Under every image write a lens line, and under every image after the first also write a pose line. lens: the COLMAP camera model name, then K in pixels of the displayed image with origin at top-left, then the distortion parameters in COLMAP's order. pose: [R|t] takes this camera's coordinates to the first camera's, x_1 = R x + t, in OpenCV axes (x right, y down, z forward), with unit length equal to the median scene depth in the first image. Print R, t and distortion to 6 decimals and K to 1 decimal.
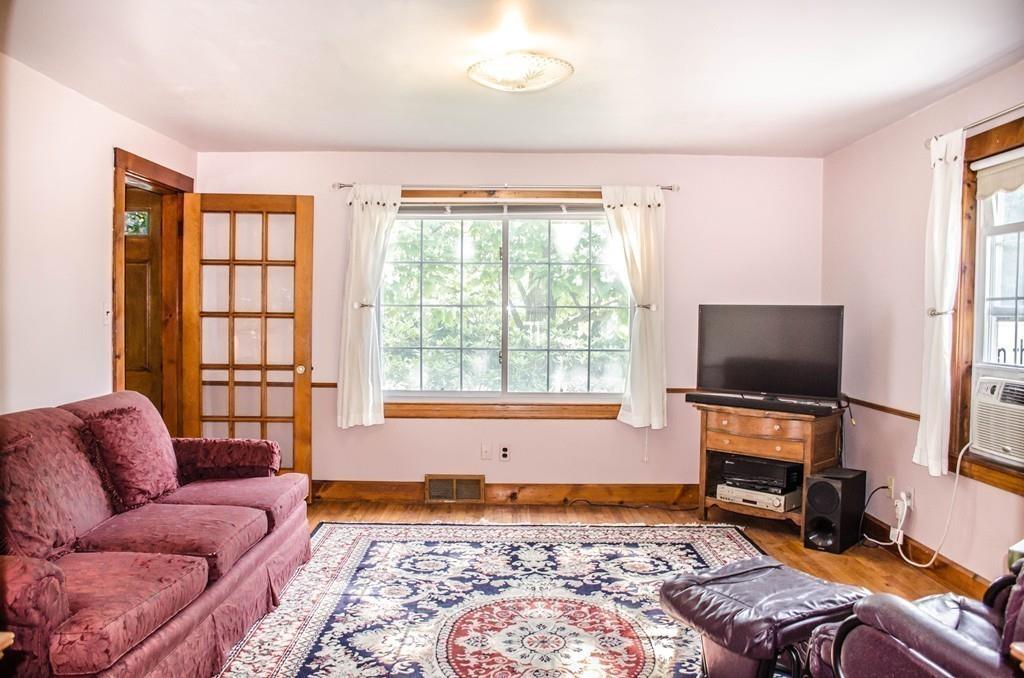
lens RADIAL K [[813.0, 0, 507.0], [0, 813.0, 347.6], [0, 0, 1]] dist [-0.156799, 0.109508]
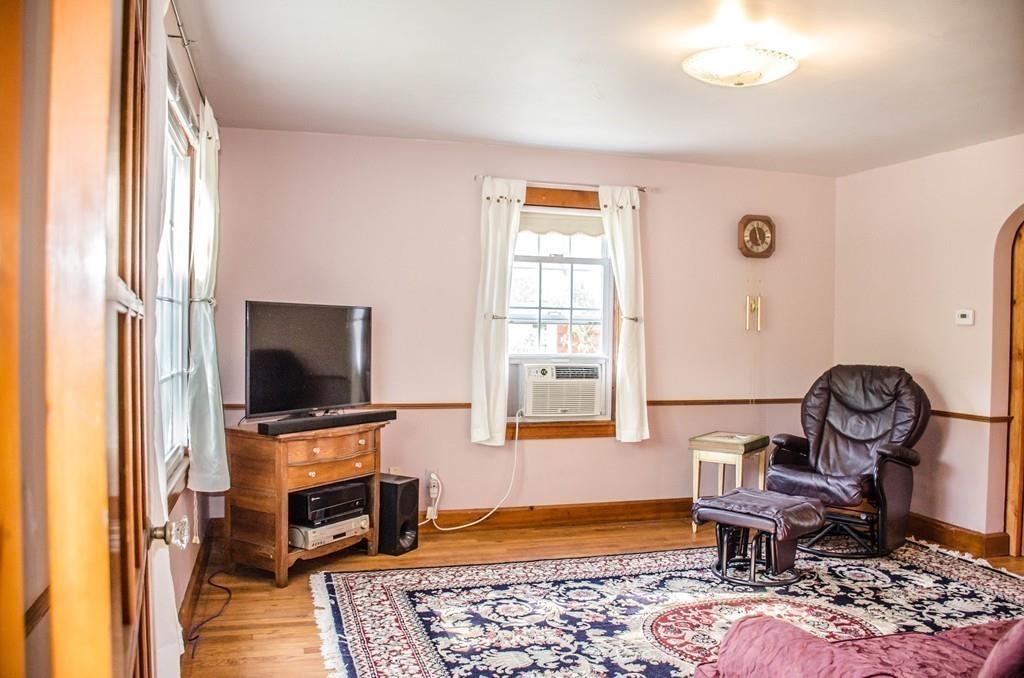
lens RADIAL K [[813.0, 0, 507.0], [0, 813.0, 347.6], [0, 0, 1]] dist [-0.156799, 0.109508]
pose [[-0.281140, -0.036739, 0.958963, -0.601006], [0.023600, 0.998700, 0.045181, -0.045610], [-0.959376, 0.035334, -0.279908, 1.134278]]
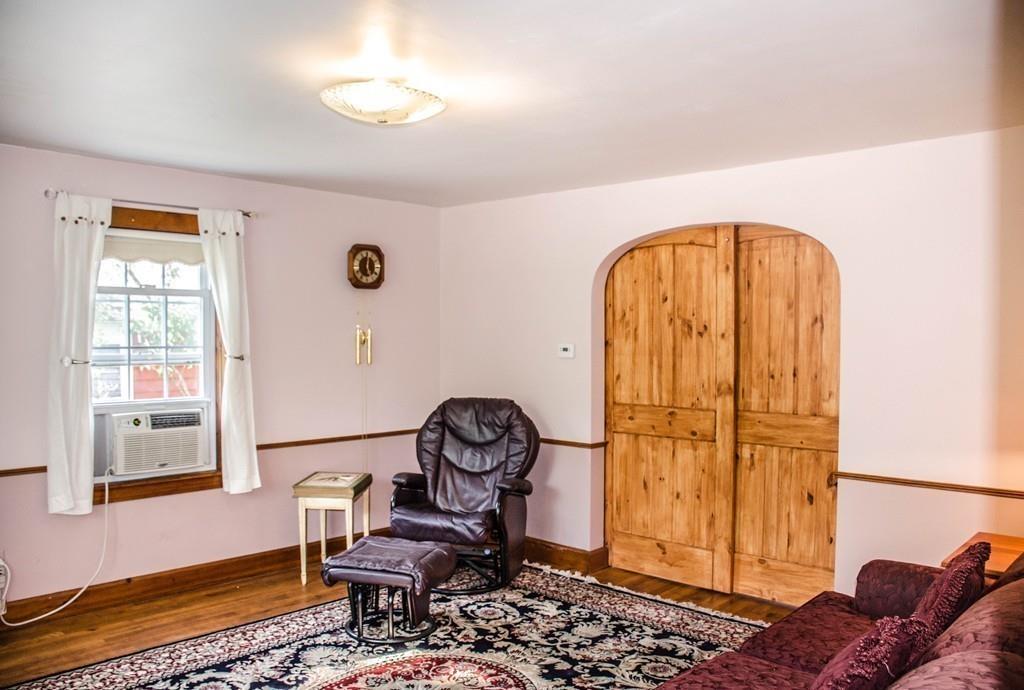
lens RADIAL K [[803.7, 0, 513.2], [0, 803.7, 355.0], [0, 0, 1]] dist [-0.148381, 0.094561]
pose [[-0.728828, -0.030582, 0.684014, -0.499626], [0.018099, 0.997792, 0.063896, -0.092104], [-0.684458, 0.058949, -0.726665, 1.136224]]
